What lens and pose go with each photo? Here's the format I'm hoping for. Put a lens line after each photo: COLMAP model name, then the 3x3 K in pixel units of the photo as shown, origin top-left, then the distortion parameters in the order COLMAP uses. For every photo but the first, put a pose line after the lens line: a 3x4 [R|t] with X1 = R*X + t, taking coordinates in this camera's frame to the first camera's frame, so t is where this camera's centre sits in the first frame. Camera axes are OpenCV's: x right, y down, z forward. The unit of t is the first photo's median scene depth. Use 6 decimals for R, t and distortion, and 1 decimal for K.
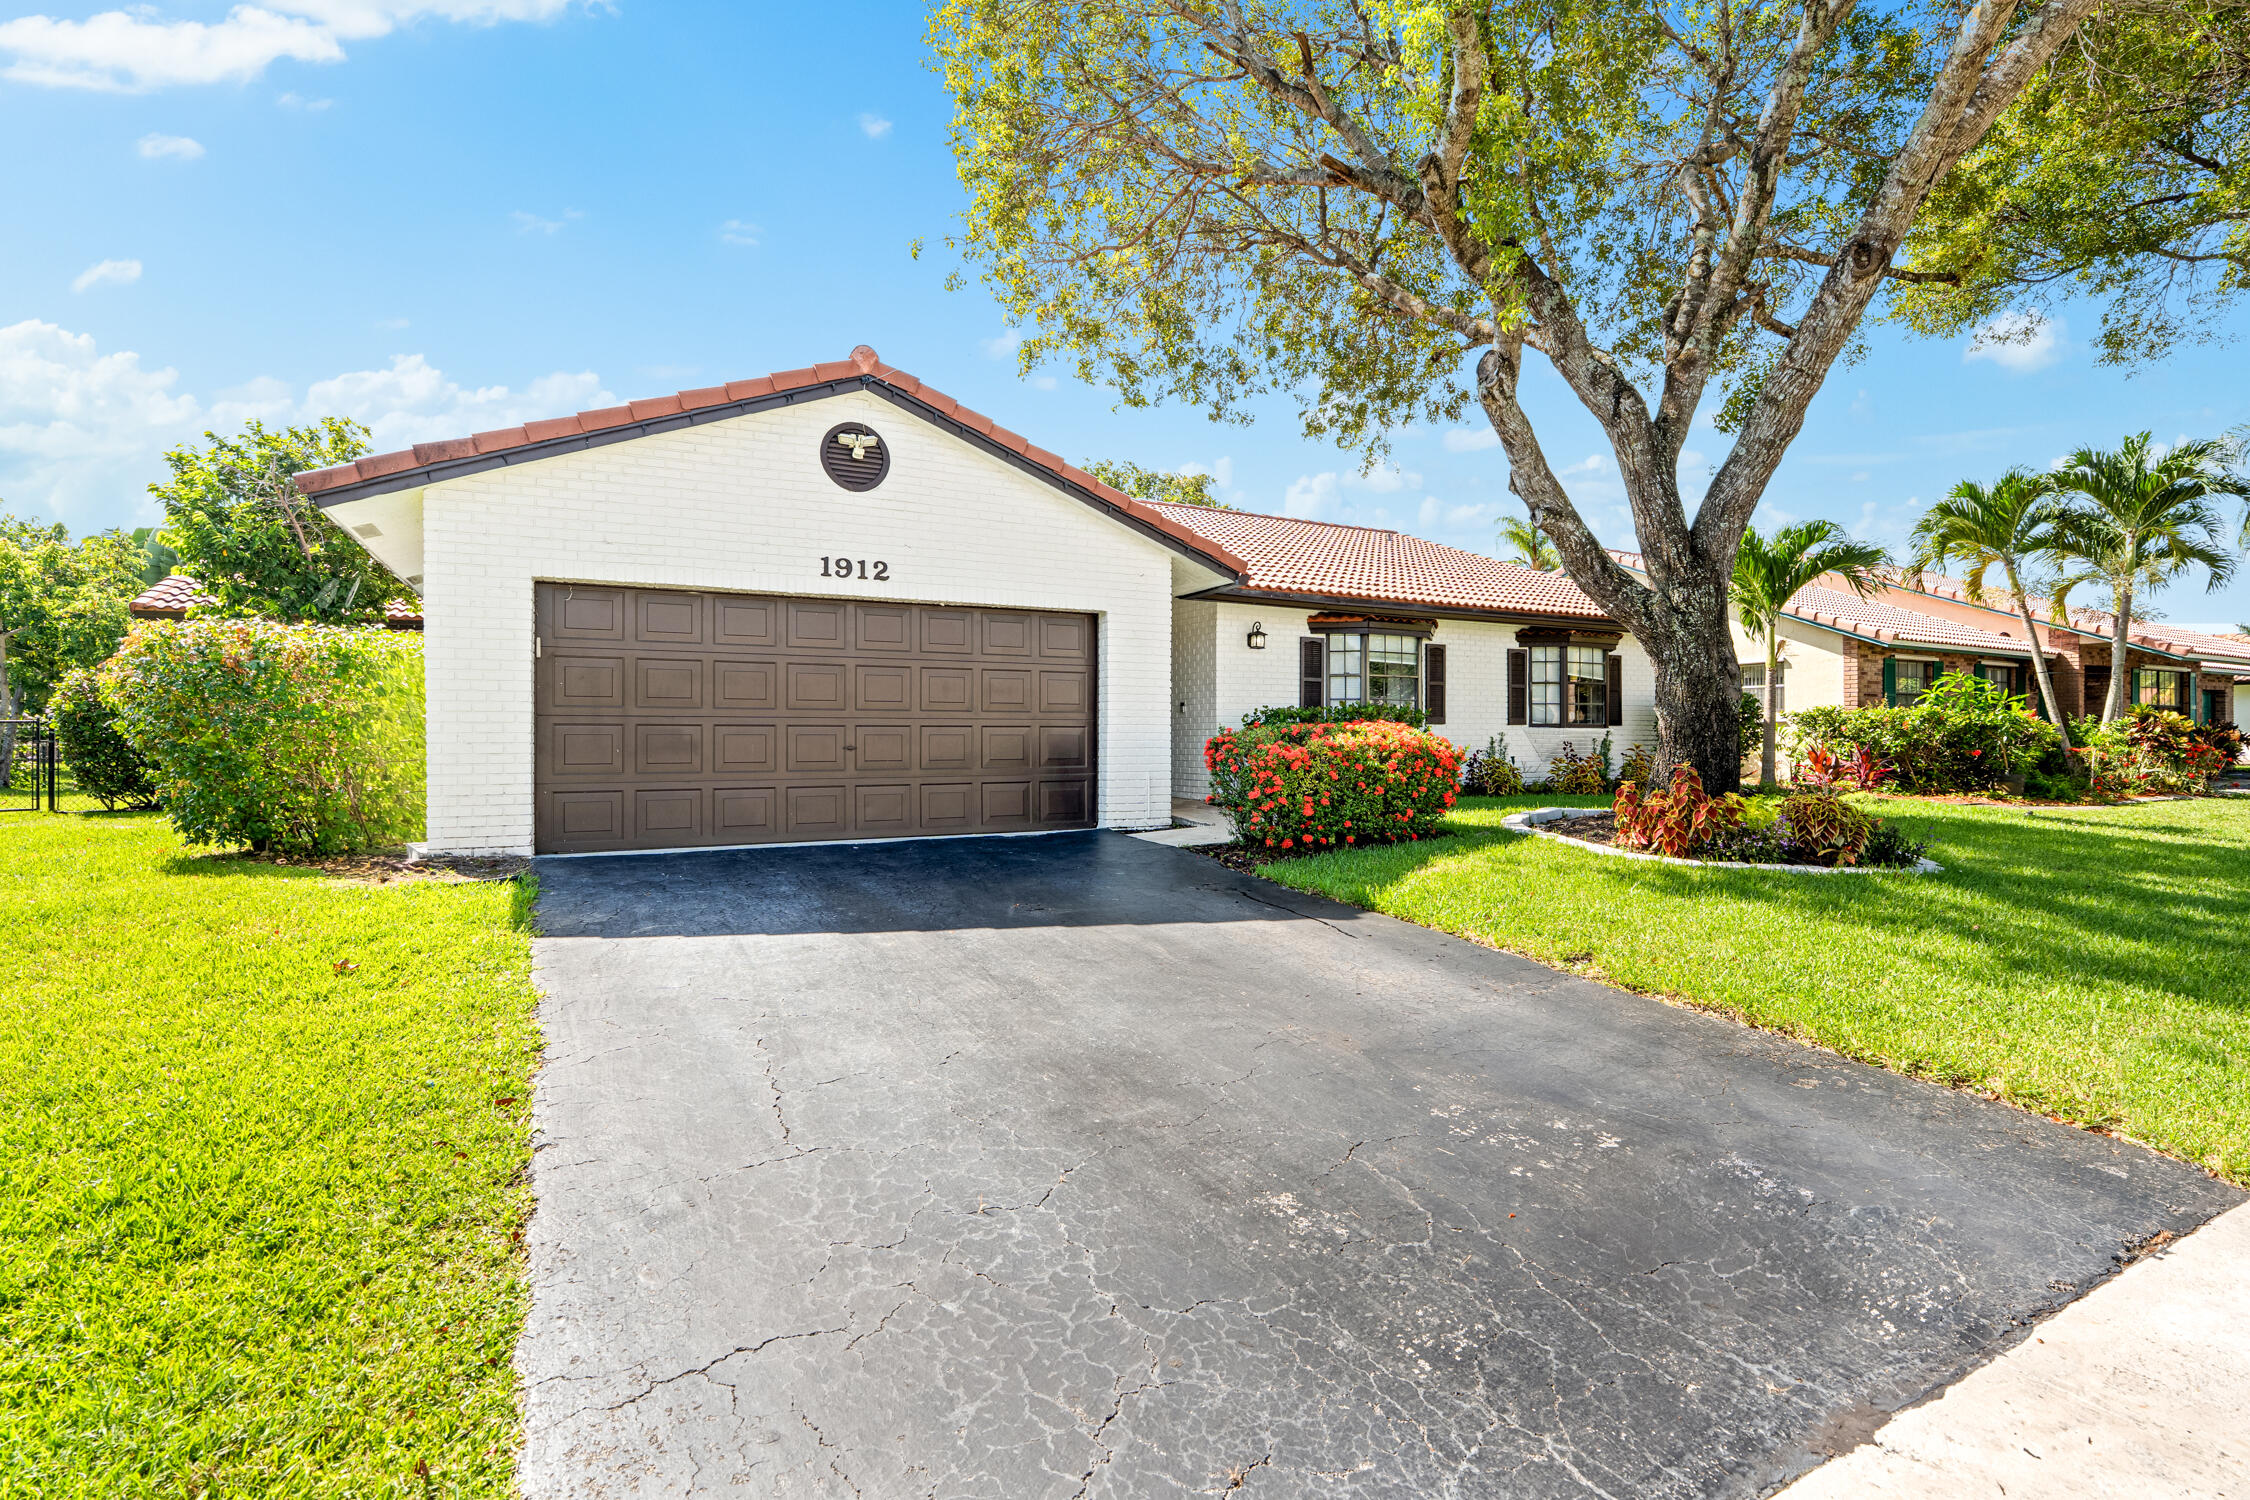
lens RADIAL K [[1014.4, 0, 1125.7], [0, 1014.4, 742.6], [0, 0, 1]] dist [-0.010215, 0.004538]
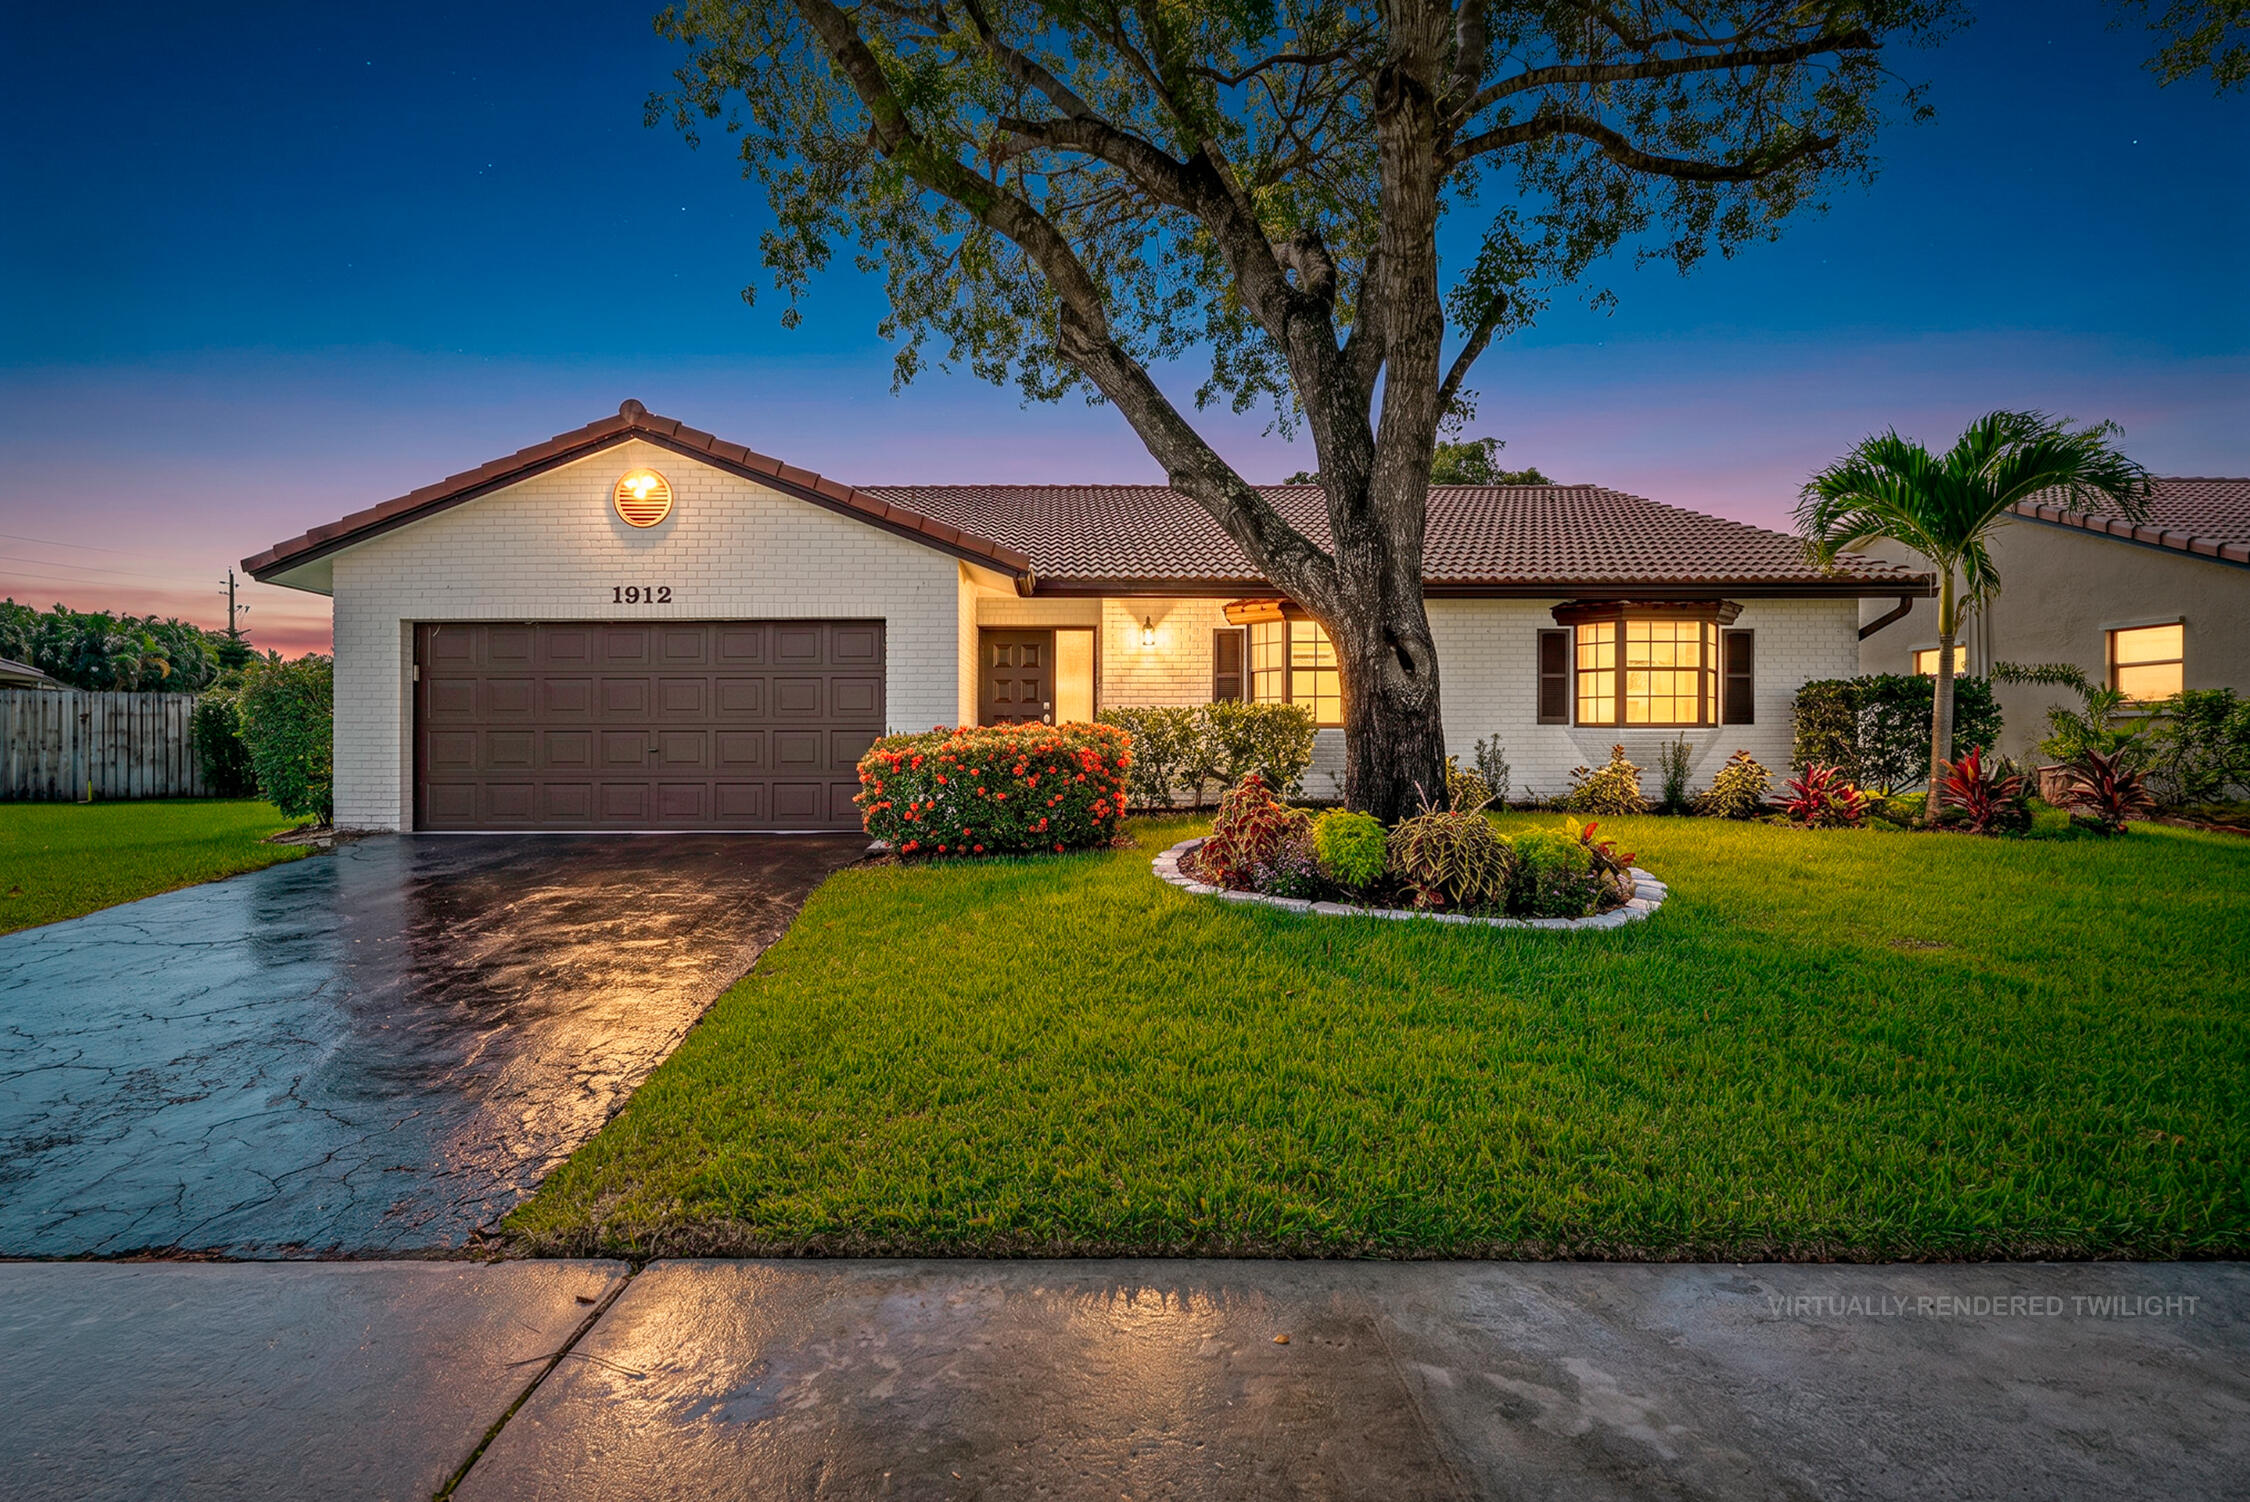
lens RADIAL K [[1014.4, 0, 1125.4], [0, 1014.4, 760.2], [0, 0, 1]] dist [-0.010215, 0.004538]
pose [[0.885712, -0.000265, -0.464234, 0.678845], [0.000176, 1.000000, -0.000237, 0.015184], [0.464234, 0.000128, 0.885712, 0.212071]]
